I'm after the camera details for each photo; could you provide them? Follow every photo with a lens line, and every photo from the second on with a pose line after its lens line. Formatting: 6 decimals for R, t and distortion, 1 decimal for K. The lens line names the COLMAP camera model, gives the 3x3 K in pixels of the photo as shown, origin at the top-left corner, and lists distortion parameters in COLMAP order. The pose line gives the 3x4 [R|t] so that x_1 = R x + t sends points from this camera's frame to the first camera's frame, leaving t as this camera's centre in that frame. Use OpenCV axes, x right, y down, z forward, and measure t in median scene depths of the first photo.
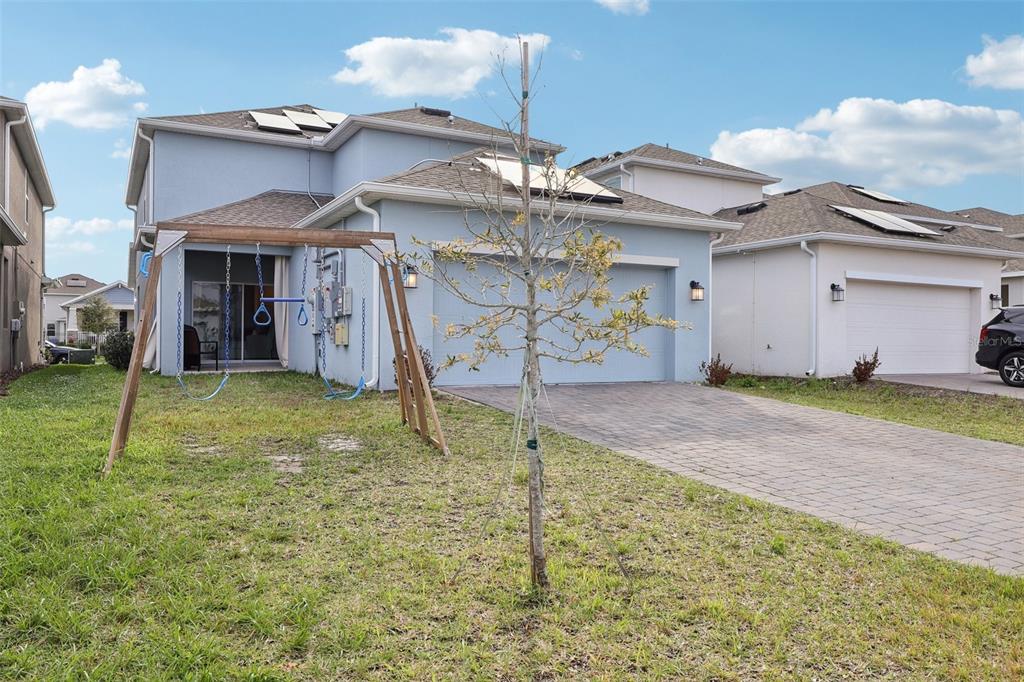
lens RADIAL K [[776.7, 0, 512.0], [0, 776.7, 341.0], [0, 0, 1]] dist [-0.008238, -0.005190]
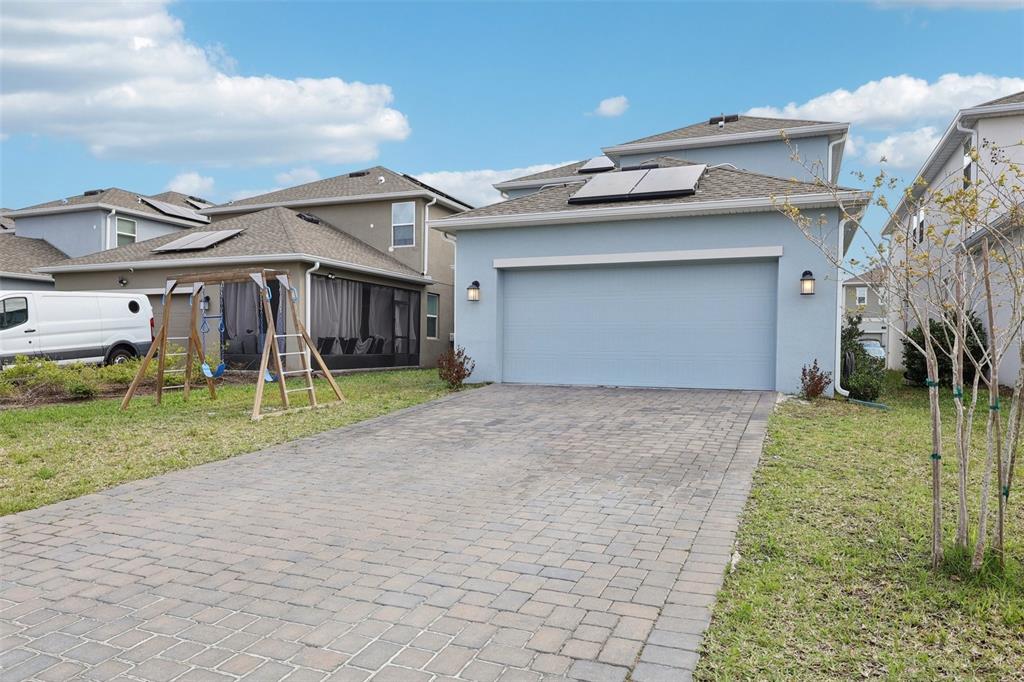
lens RADIAL K [[714.4, 0, 508.6], [0, 714.4, 349.3], [0, 0, 1]] dist [0.005039, -0.002216]
pose [[0.621637, -0.000074, -0.783306, 0.569721], [-0.001161, 0.999999, -0.001016, 0.006505], [0.783305, 0.001541, 0.621636, 0.253500]]
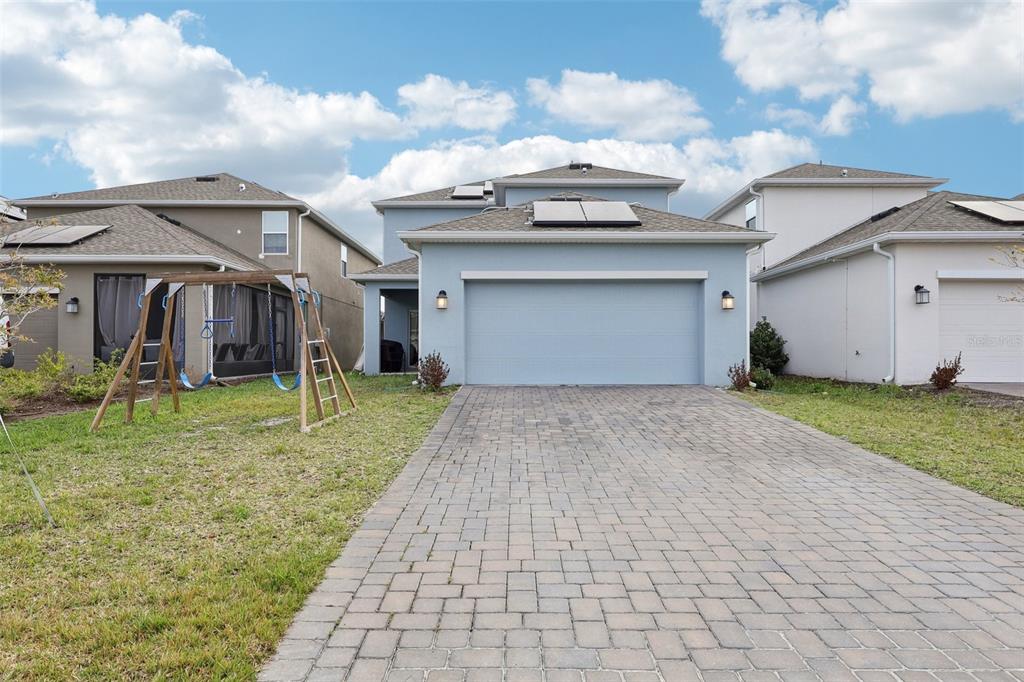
lens RADIAL K [[610.4, 0, 512.0], [0, 610.4, 341.0], [0, 0, 1]] dist [-0.000985, 0.000497]
pose [[0.880706, -0.016146, -0.473388, 0.334710], [0.007787, 0.999777, -0.019613, 0.004847], [0.473599, 0.013586, 0.880636, 0.114112]]
